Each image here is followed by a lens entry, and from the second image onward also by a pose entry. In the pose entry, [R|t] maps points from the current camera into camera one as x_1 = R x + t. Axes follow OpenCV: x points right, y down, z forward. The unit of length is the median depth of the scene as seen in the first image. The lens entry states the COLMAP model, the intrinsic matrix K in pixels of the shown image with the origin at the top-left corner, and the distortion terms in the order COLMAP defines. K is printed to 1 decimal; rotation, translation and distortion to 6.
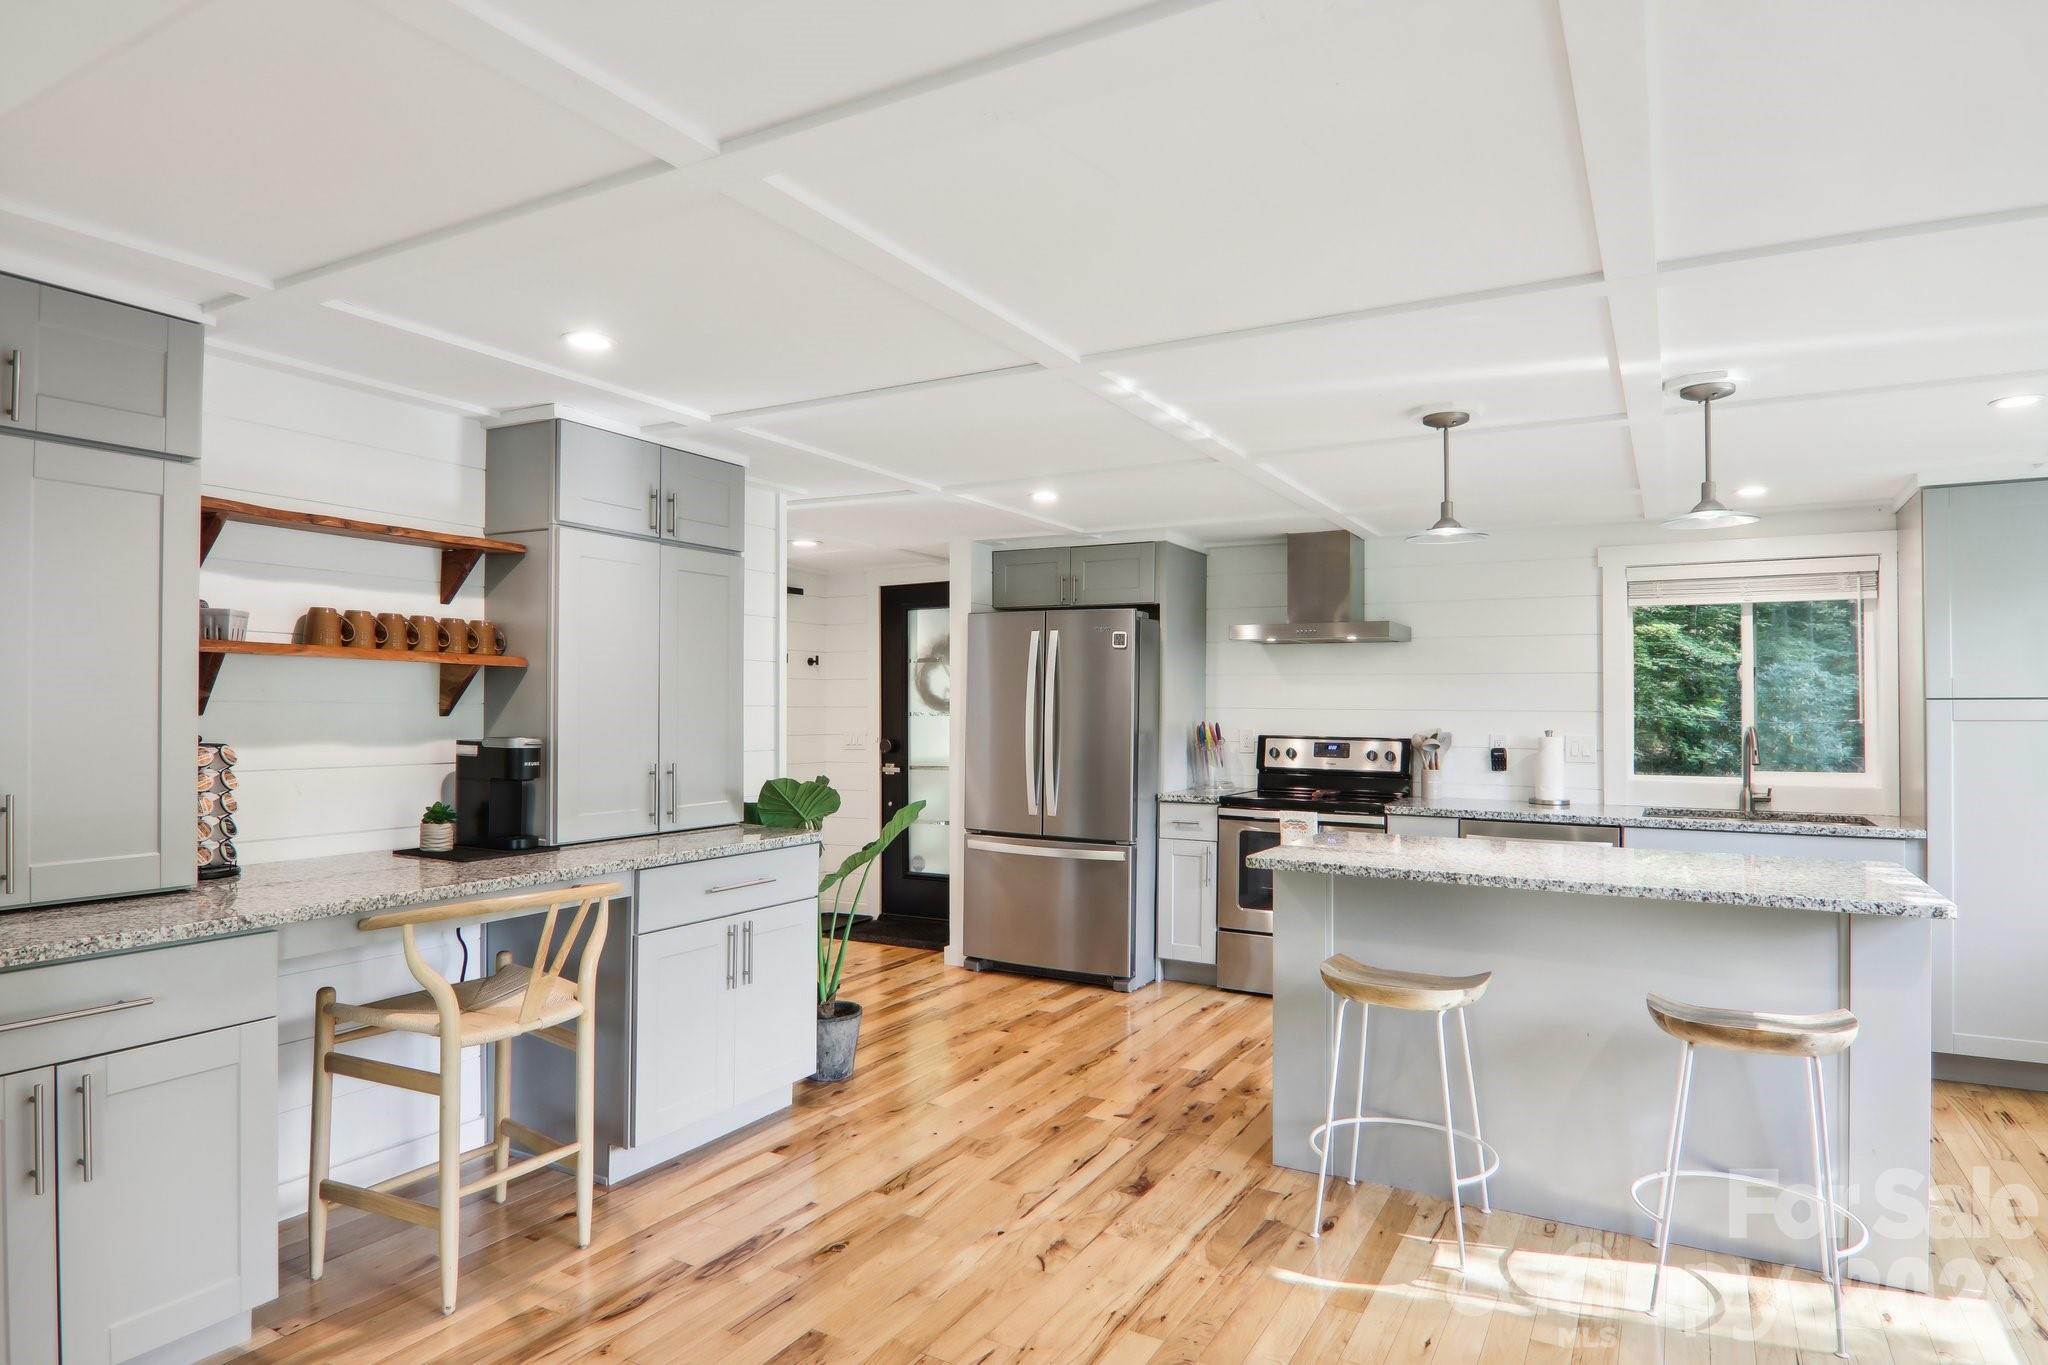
lens RADIAL K [[1169.8, 0, 1007.3], [0, 1169.8, 699.7], [0, 0, 1]] dist [0.005571, -0.012714]
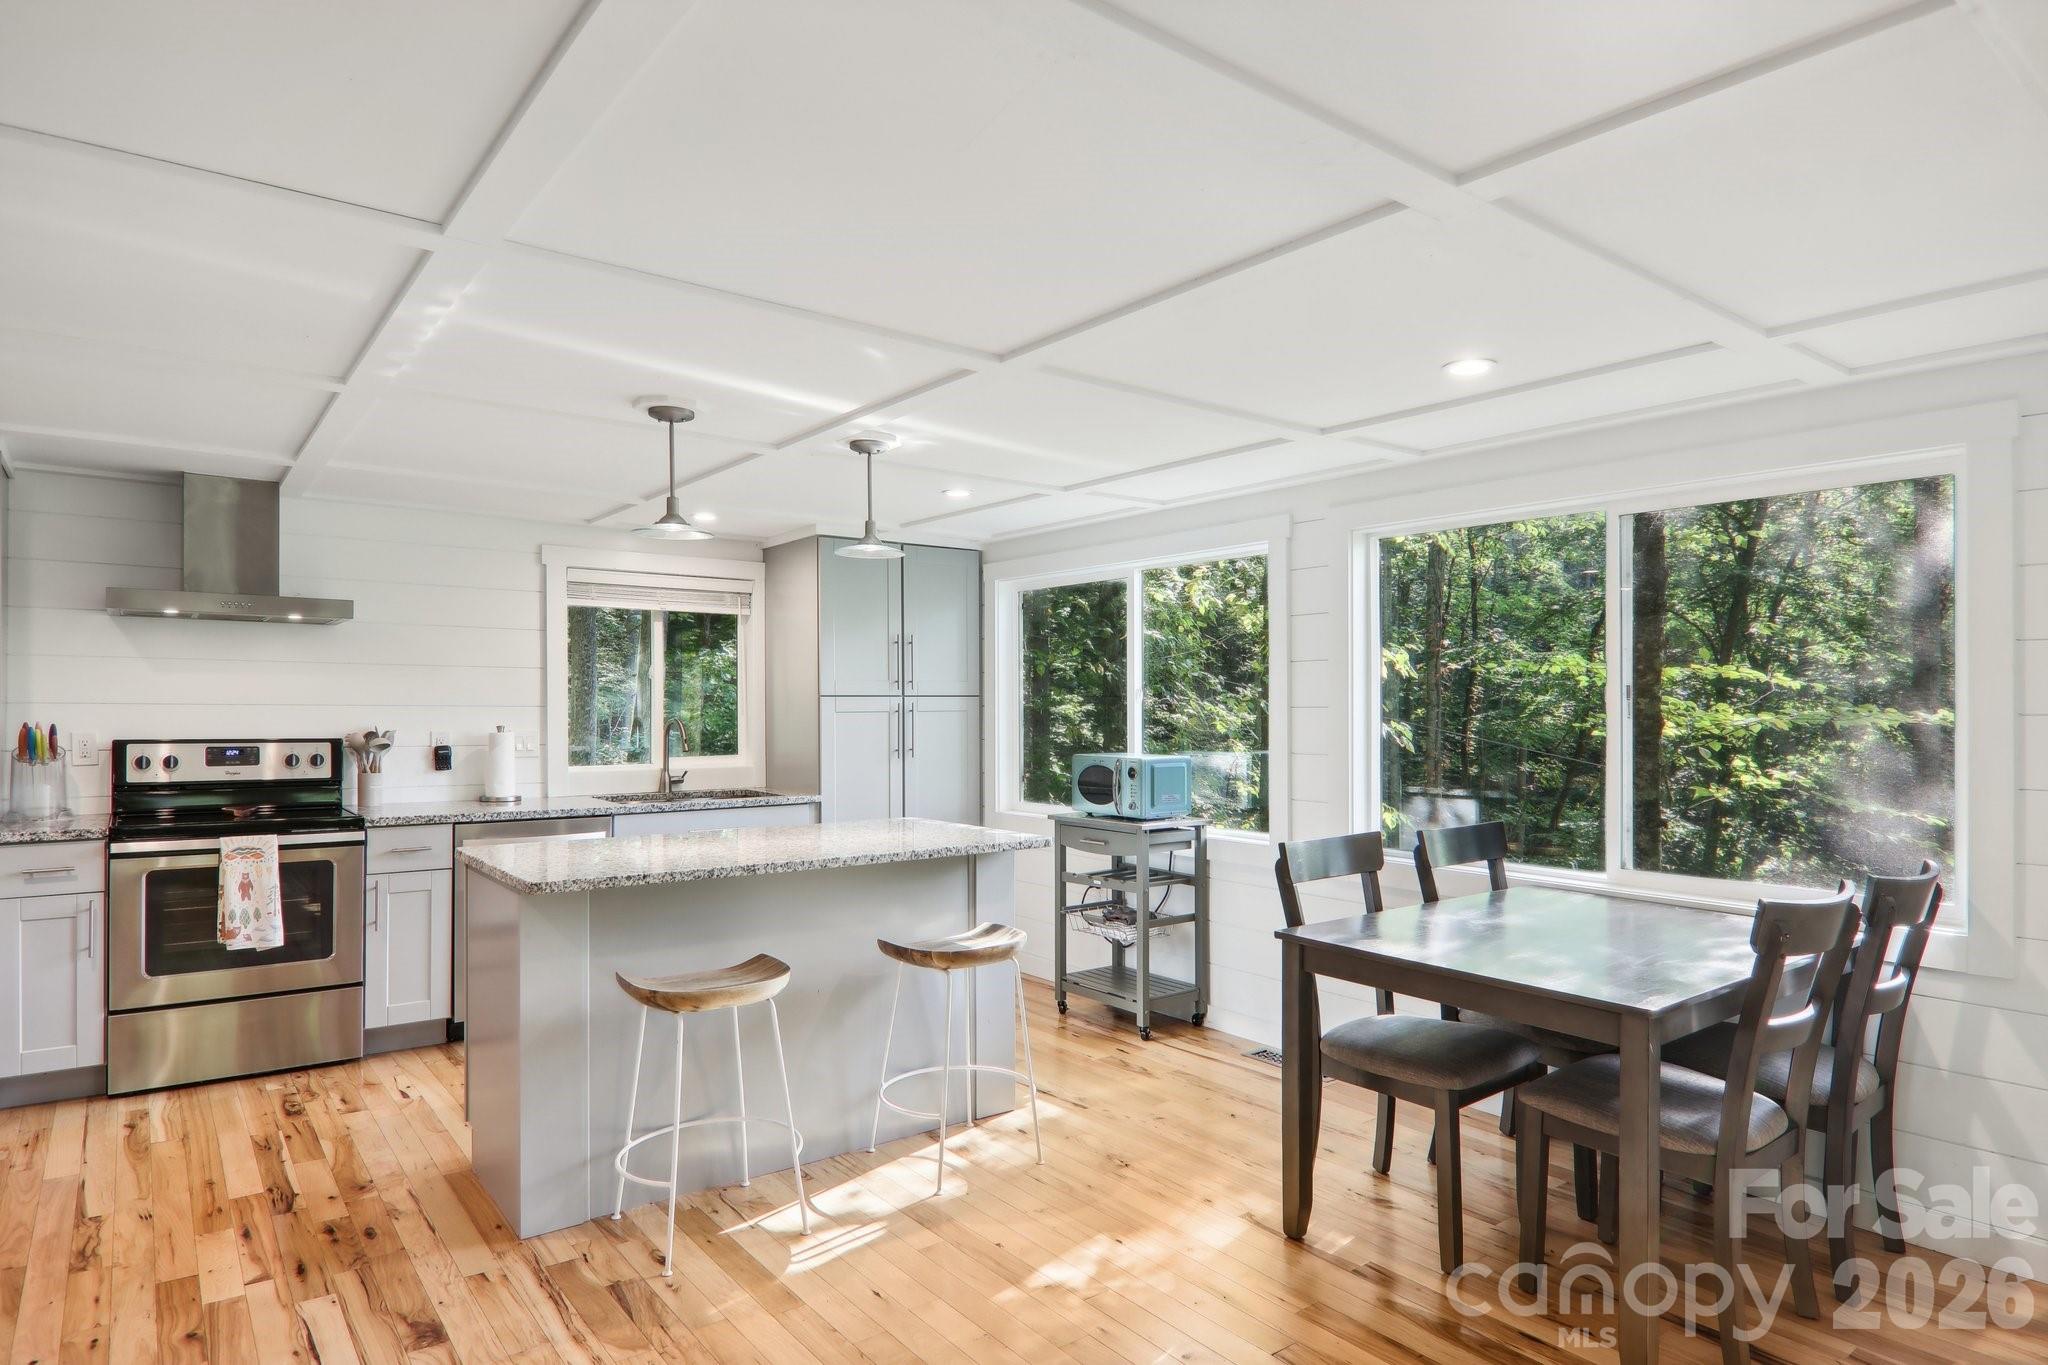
lens RADIAL K [[1169.8, 0, 1048.5], [0, 1169.8, 706.2], [0, 0, 1]] dist [0.005571, -0.012714]
pose [[0.368835, -0.003814, 0.929487, -0.294054], [-0.008942, 0.999931, 0.007651, -0.001630], [-0.929452, -0.011133, 0.368775, 0.229351]]
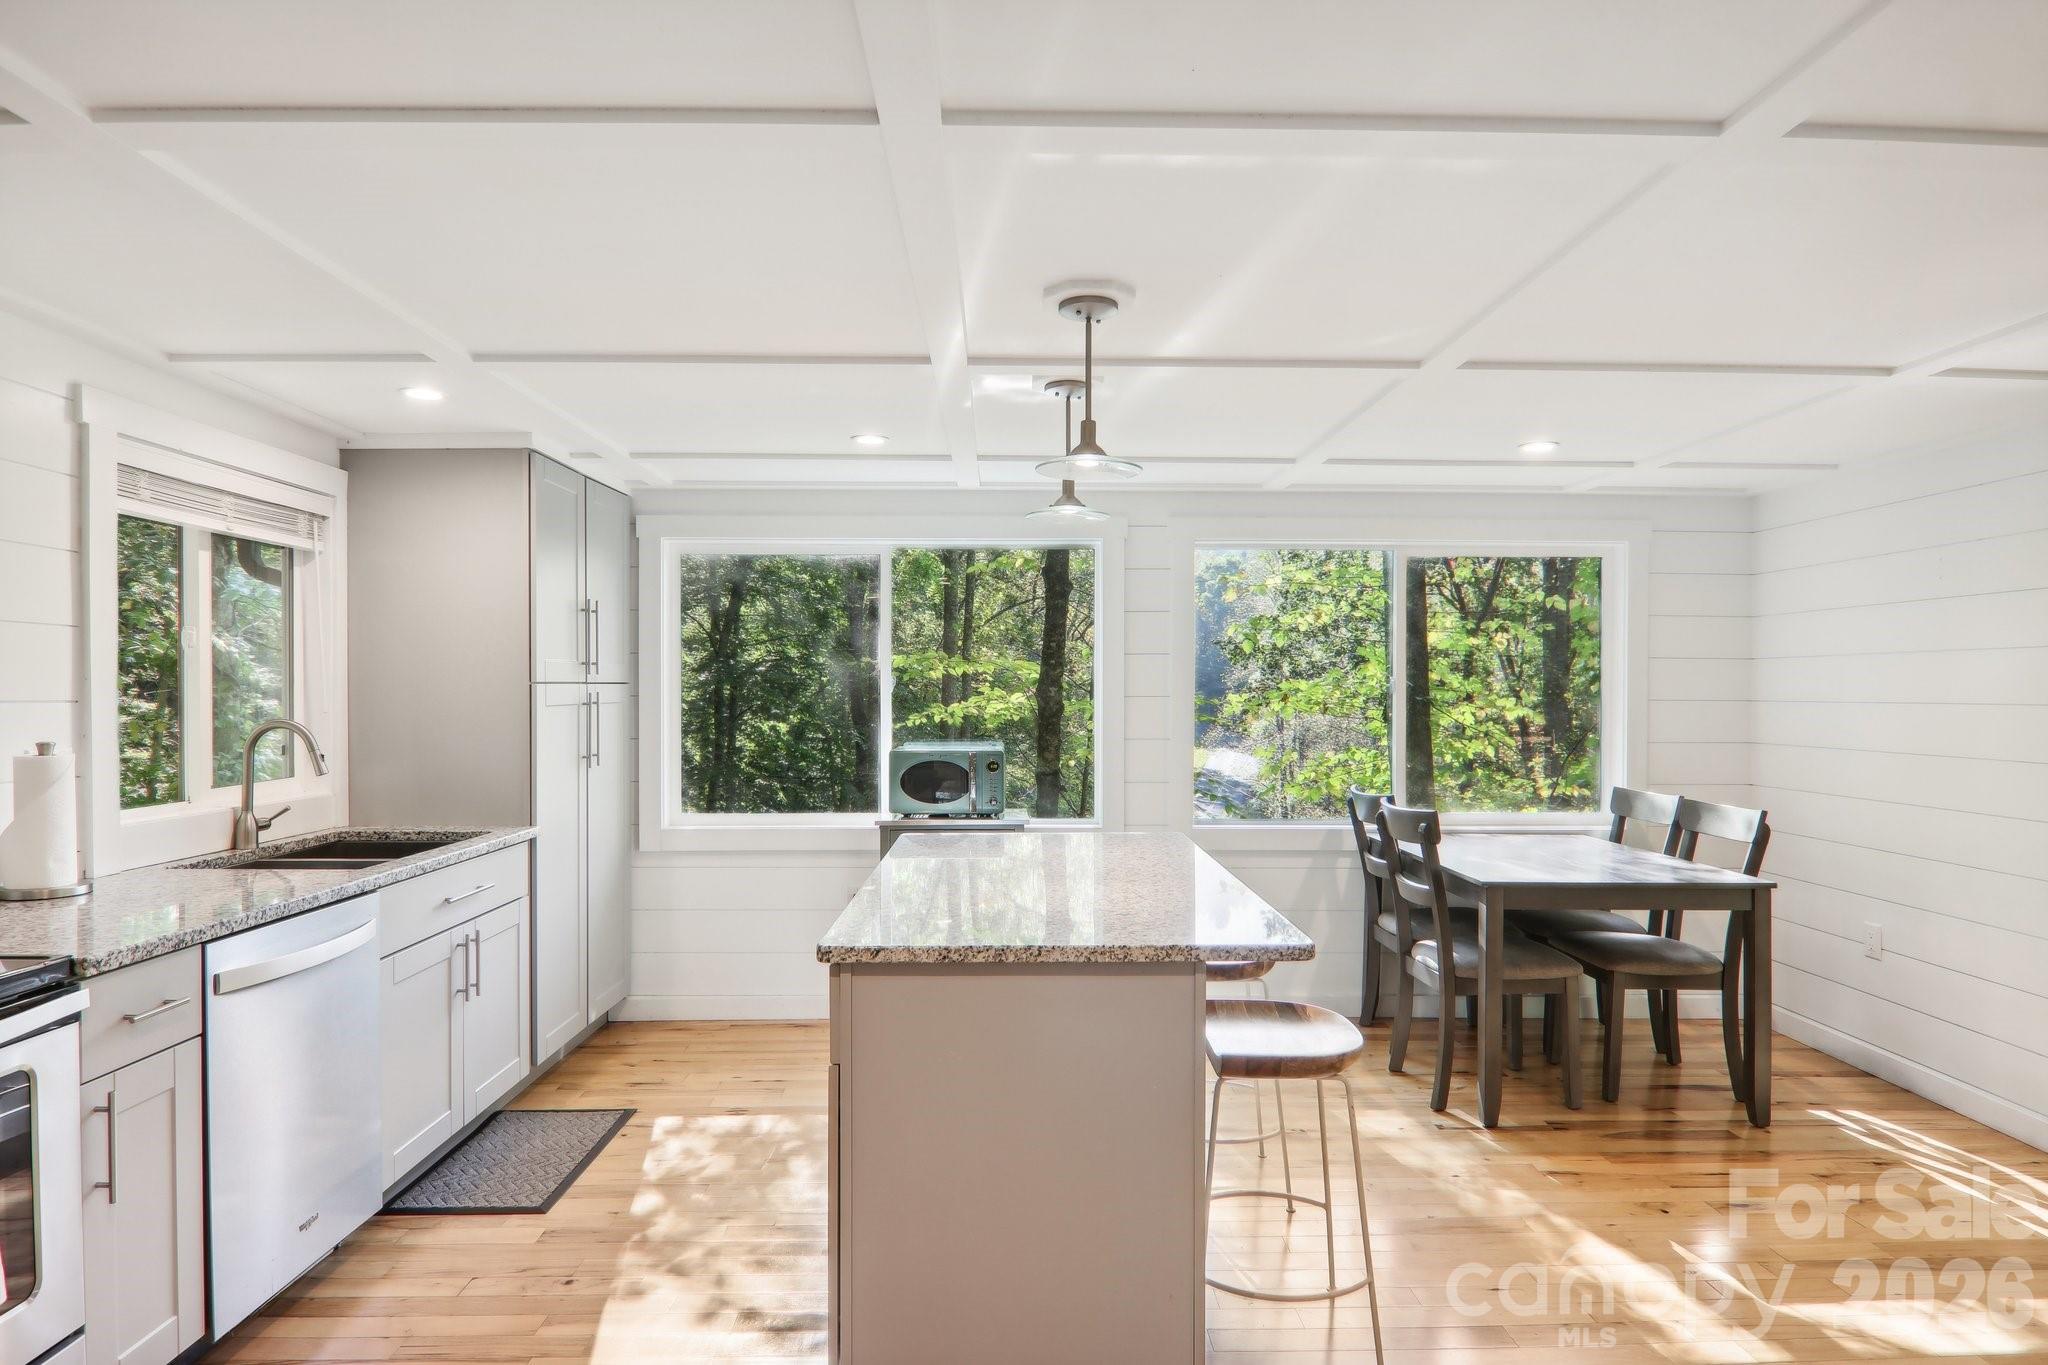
lens RADIAL K [[1169.8, 0, 1023.2], [0, 1169.8, 701.9], [0, 0, 1]] dist [0.005571, -0.012714]
pose [[-0.531263, -0.015946, 0.847057, -0.160388], [-0.015749, 0.999836, 0.008945, -0.000960], [-0.847061, -0.008588, -0.531427, 0.978174]]
